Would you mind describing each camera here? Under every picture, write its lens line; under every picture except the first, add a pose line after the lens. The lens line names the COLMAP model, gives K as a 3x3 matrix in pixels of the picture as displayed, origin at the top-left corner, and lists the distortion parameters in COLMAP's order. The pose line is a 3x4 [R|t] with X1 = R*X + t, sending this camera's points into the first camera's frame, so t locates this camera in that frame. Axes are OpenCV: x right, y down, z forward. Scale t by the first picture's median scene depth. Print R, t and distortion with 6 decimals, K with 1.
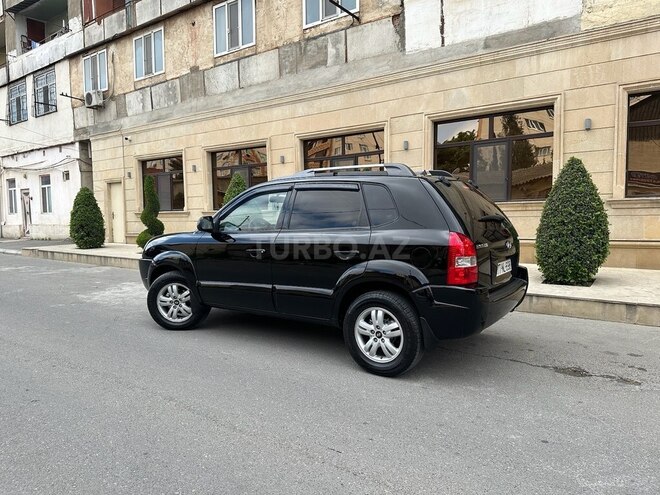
lens RADIAL K [[462.0, 0, 335.5], [0, 462.0, 252.1], [0, 0, 1]] dist [0.046356, -0.054786]
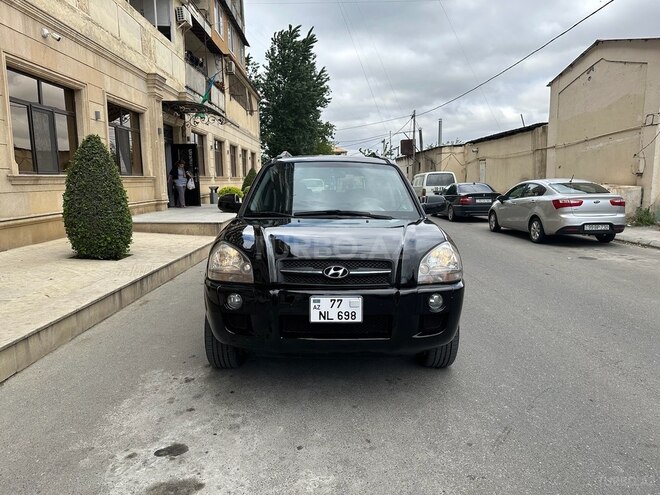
lens RADIAL K [[462.0, 0, 330.1], [0, 462.0, 247.6], [0, 0, 1]] dist [0.046356, -0.054786]
pose [[-0.581587, -0.102680, 0.806978, -0.465911], [0.064708, 0.983019, 0.171714, -0.076157], [-0.810907, 0.152084, -0.565067, 0.887137]]
